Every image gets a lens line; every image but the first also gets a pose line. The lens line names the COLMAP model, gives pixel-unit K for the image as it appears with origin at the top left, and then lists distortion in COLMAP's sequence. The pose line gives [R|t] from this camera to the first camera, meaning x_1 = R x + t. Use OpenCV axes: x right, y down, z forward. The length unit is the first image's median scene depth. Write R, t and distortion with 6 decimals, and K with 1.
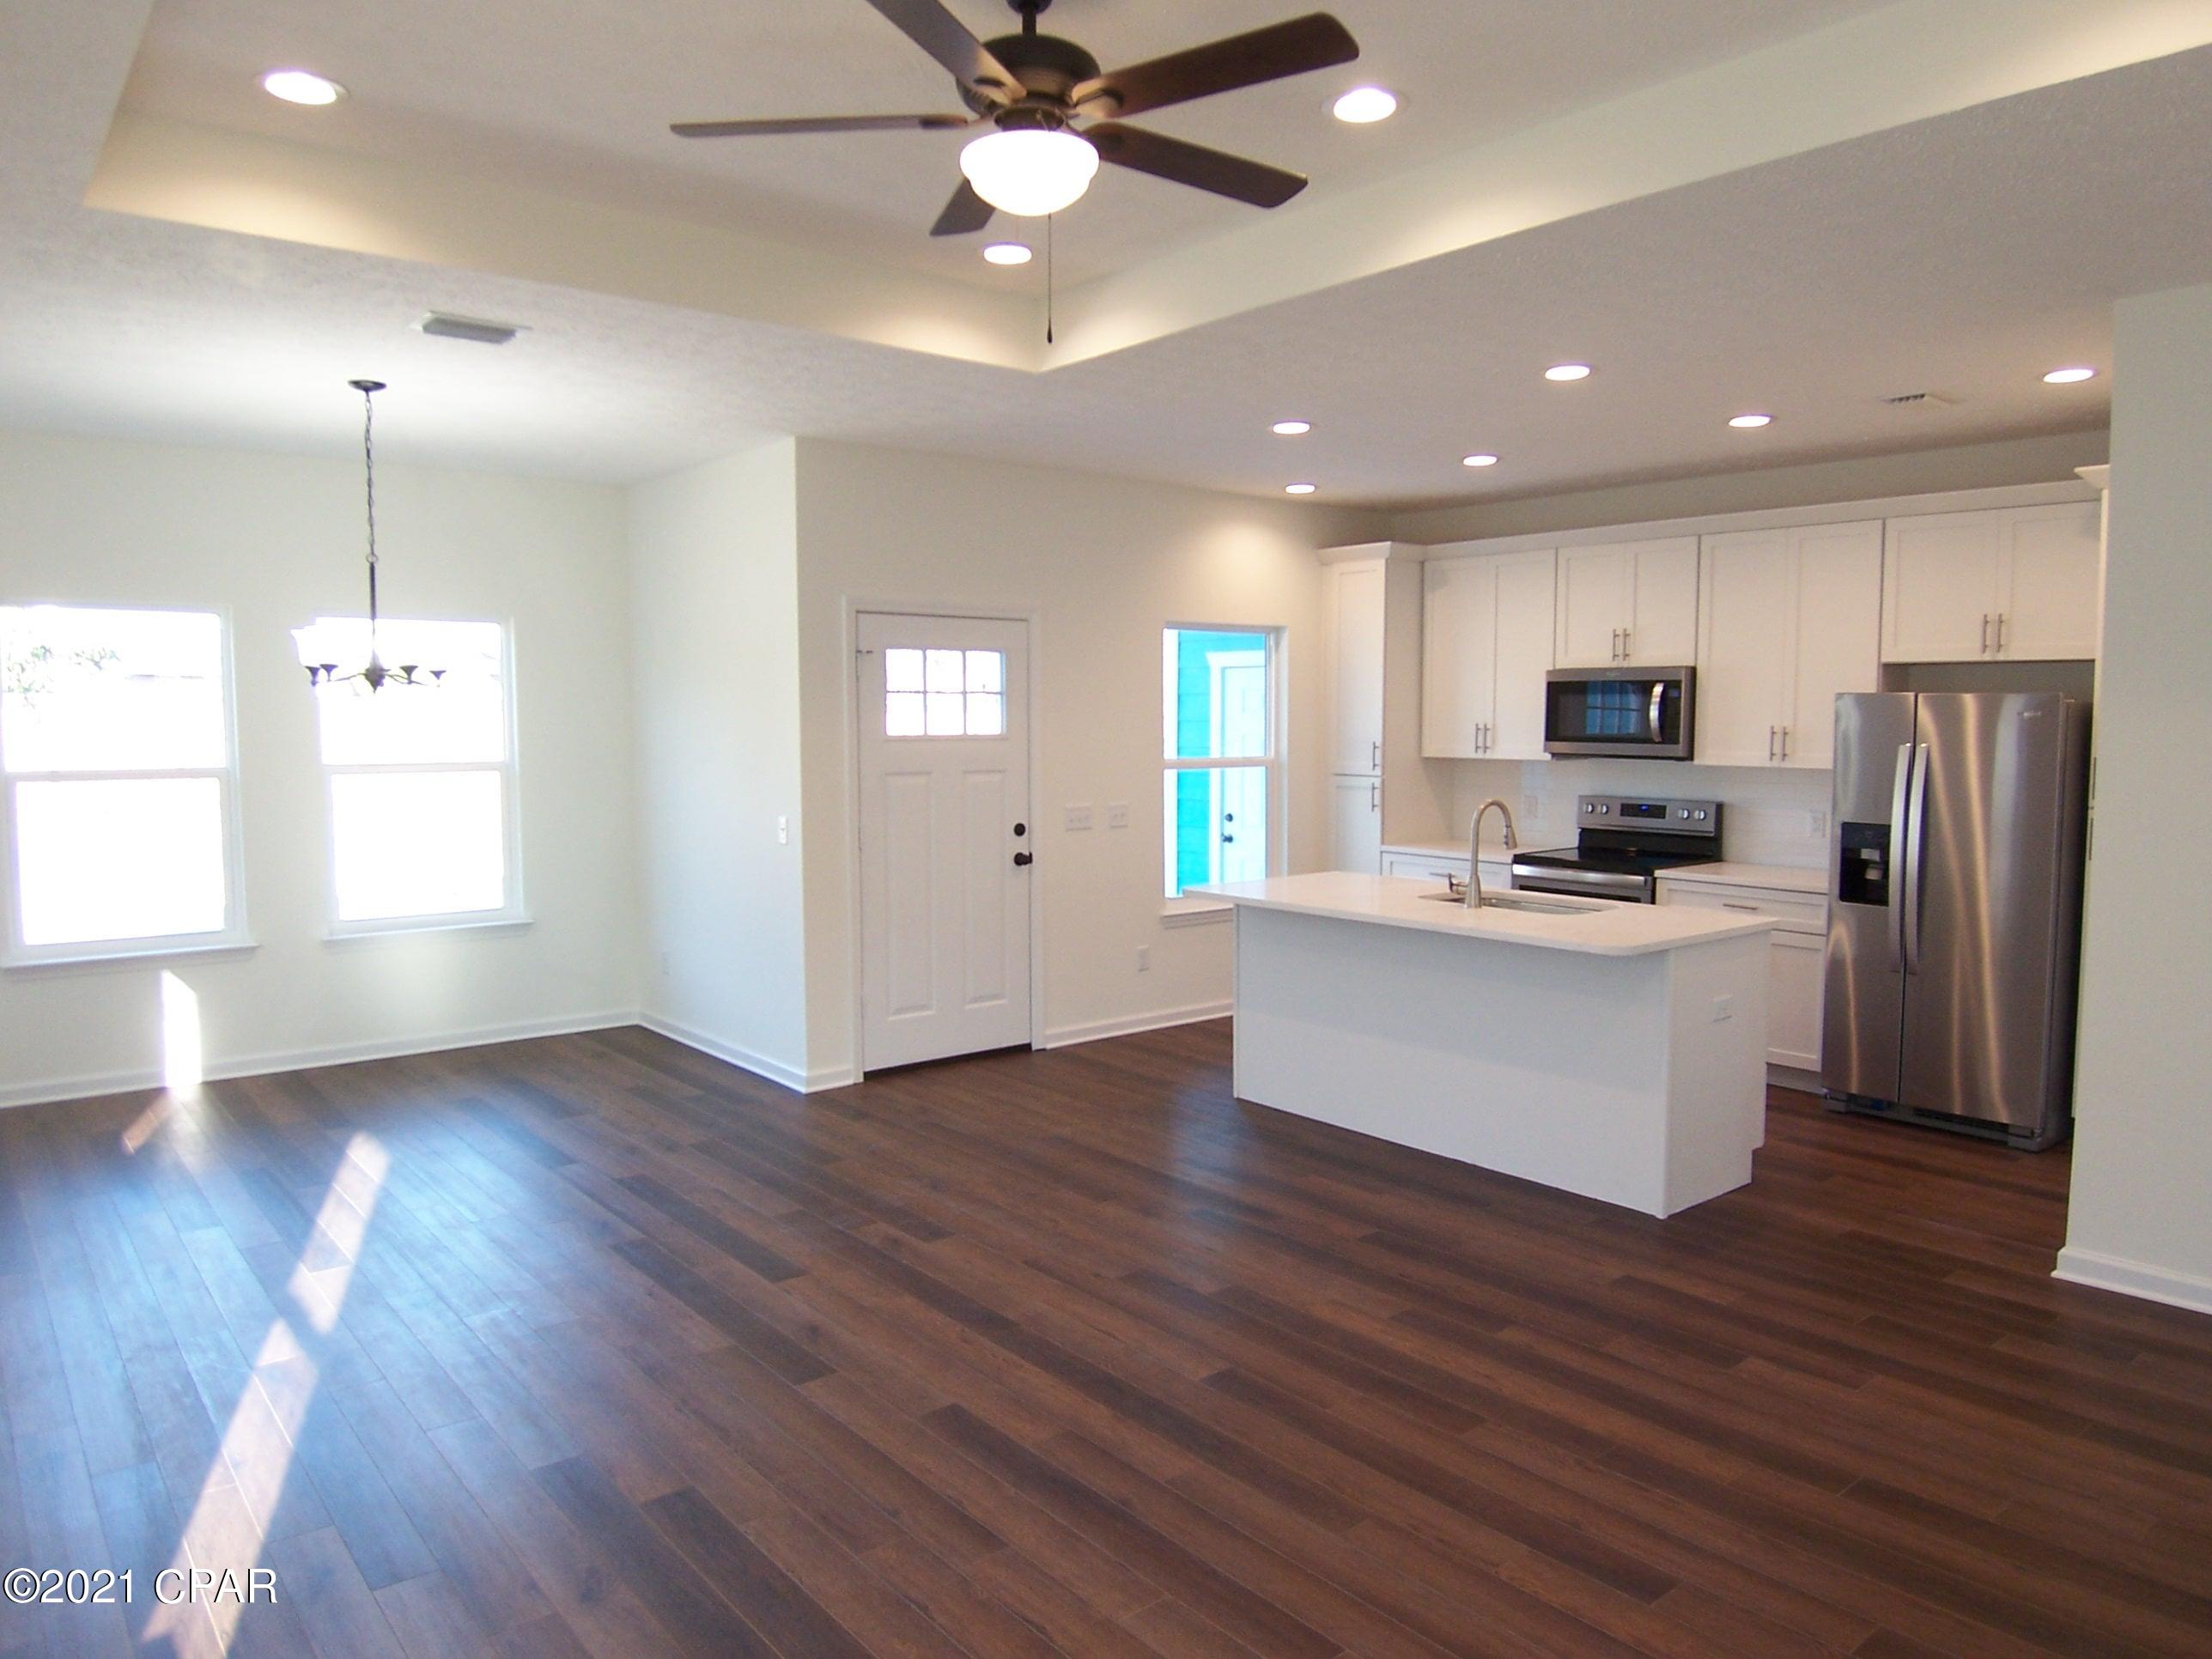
lens RADIAL K [[1472.9, 0, 1123.7], [0, 1472.9, 830.8], [0, 0, 1]] dist [0.000235, -0.066584]
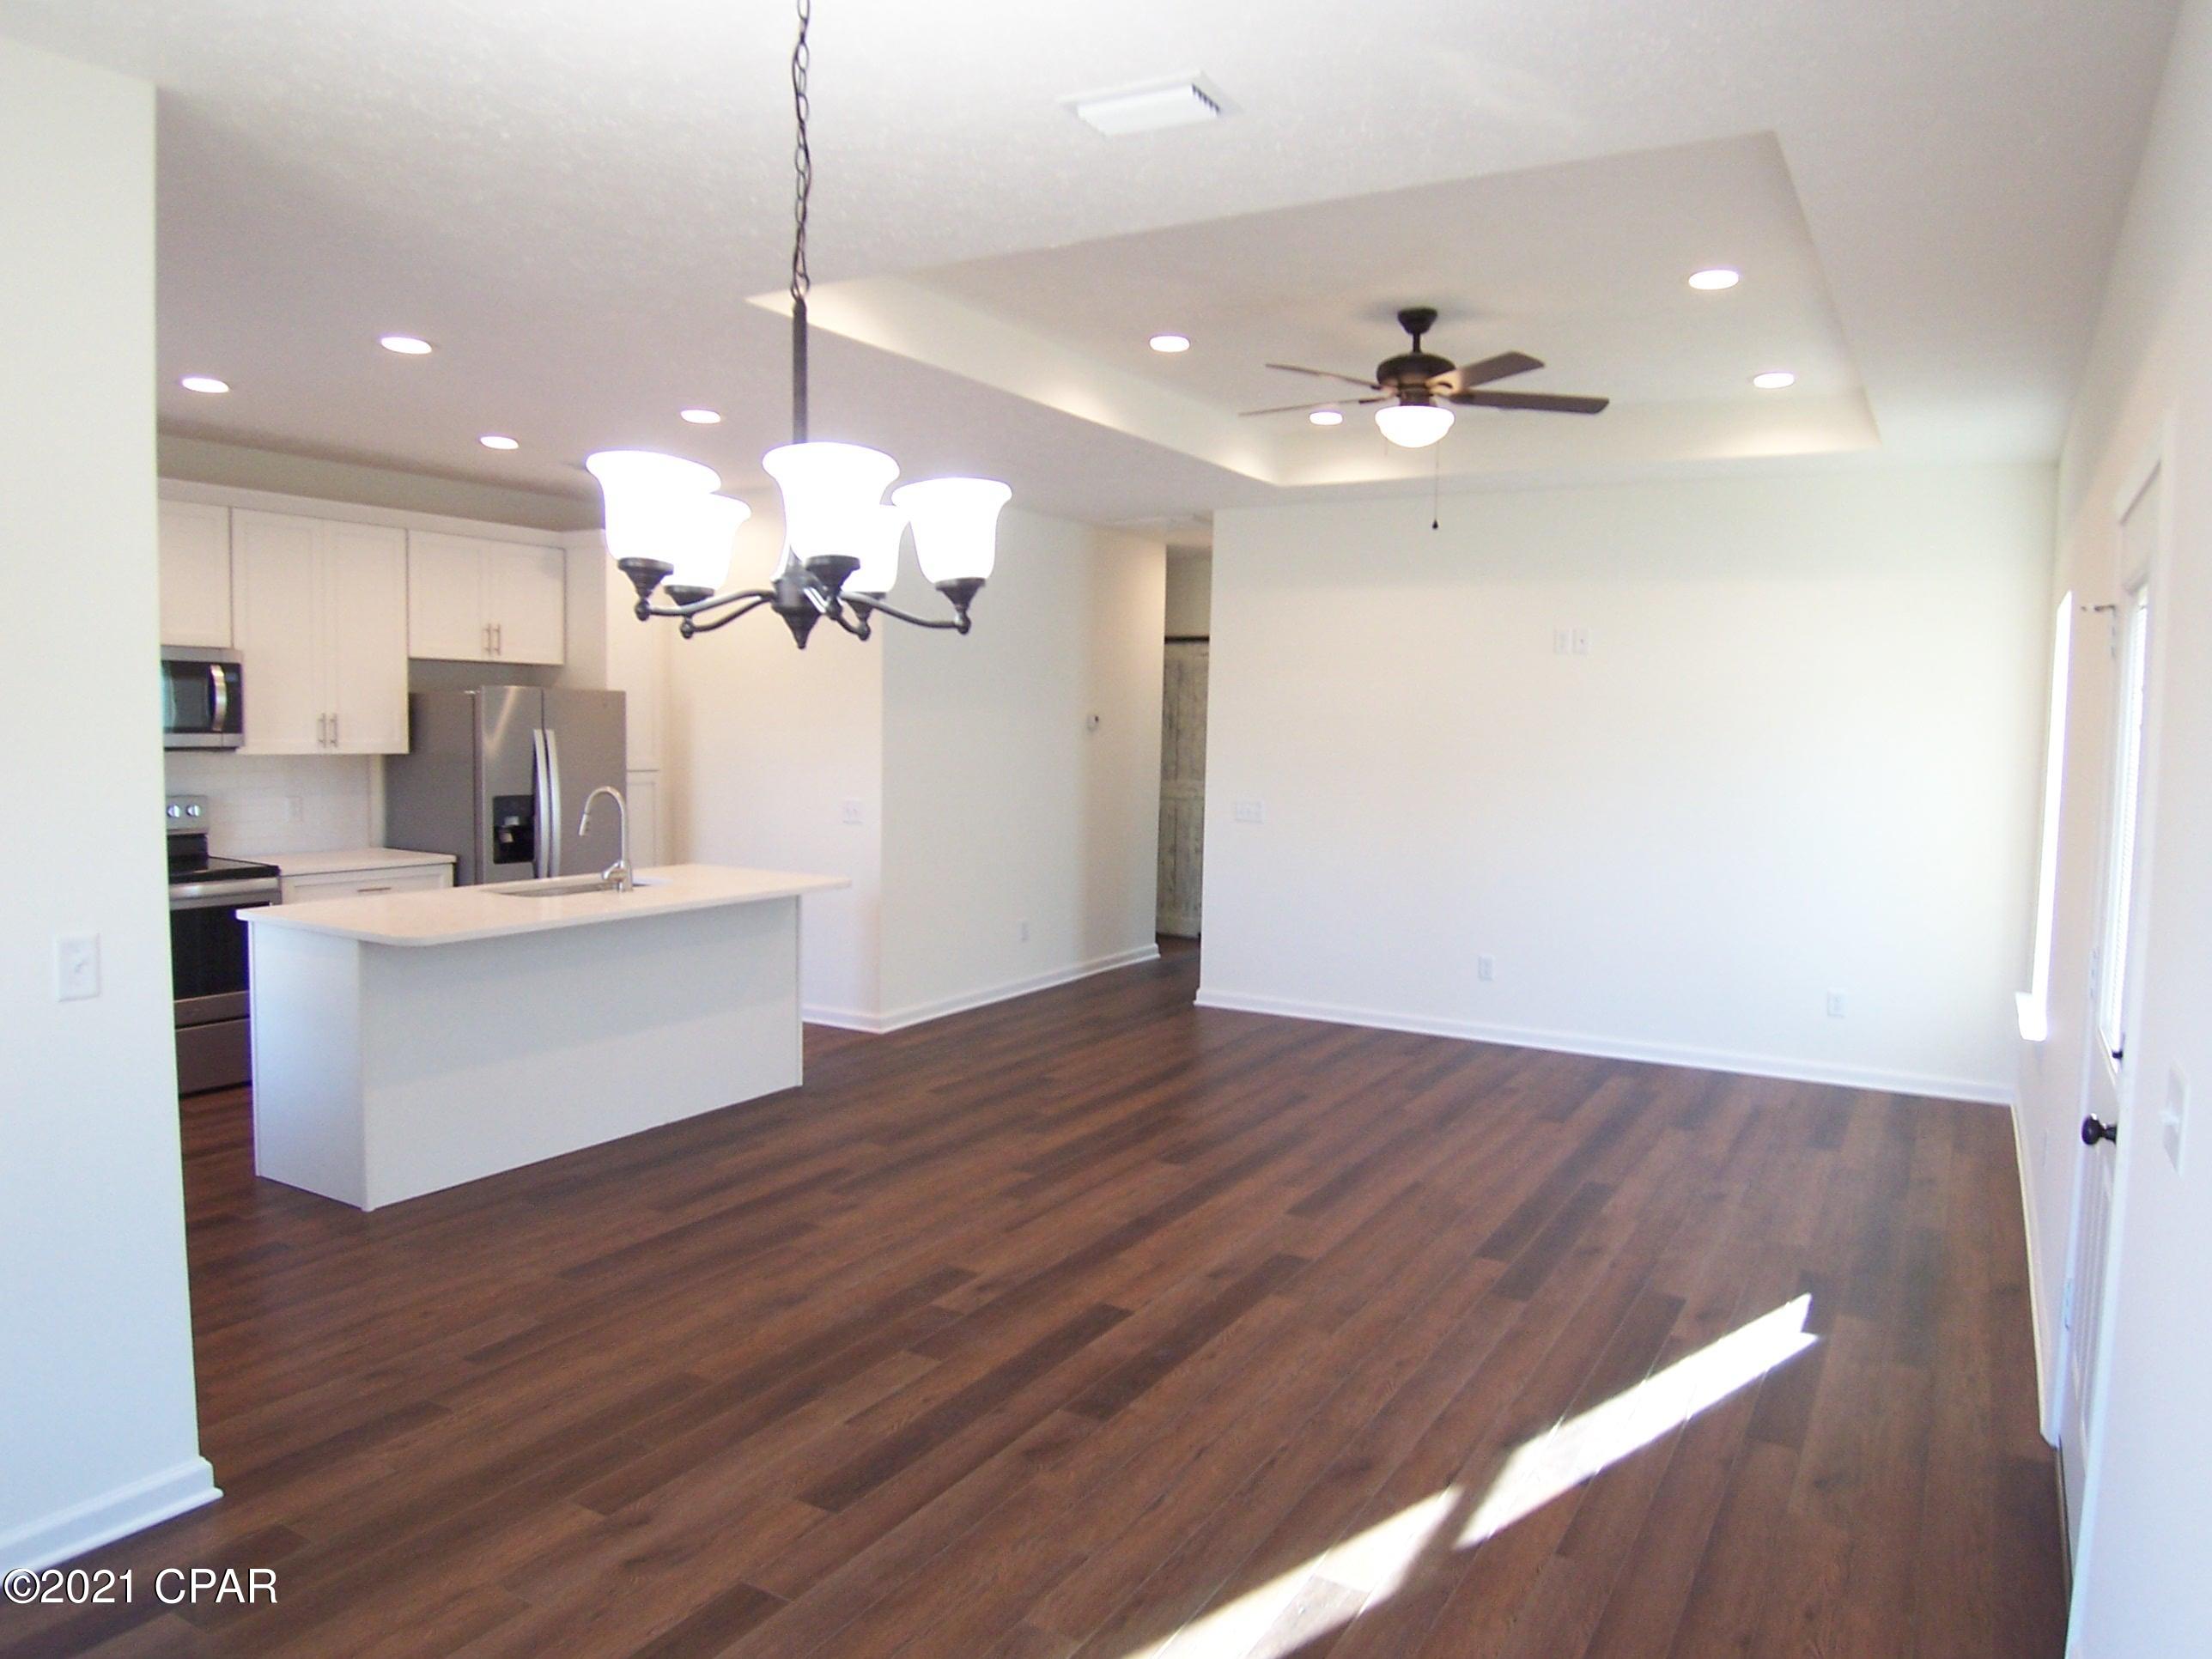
lens RADIAL K [[1472.9, 0, 1123.7], [0, 1472.9, 830.8], [0, 0, 1]] dist [0.000235, -0.066584]
pose [[-0.333624, -0.079812, 0.939321, -0.967177], [0.056368, 0.992938, 0.104388, -0.089931], [-0.941019, 0.087774, -0.326769, 1.125712]]
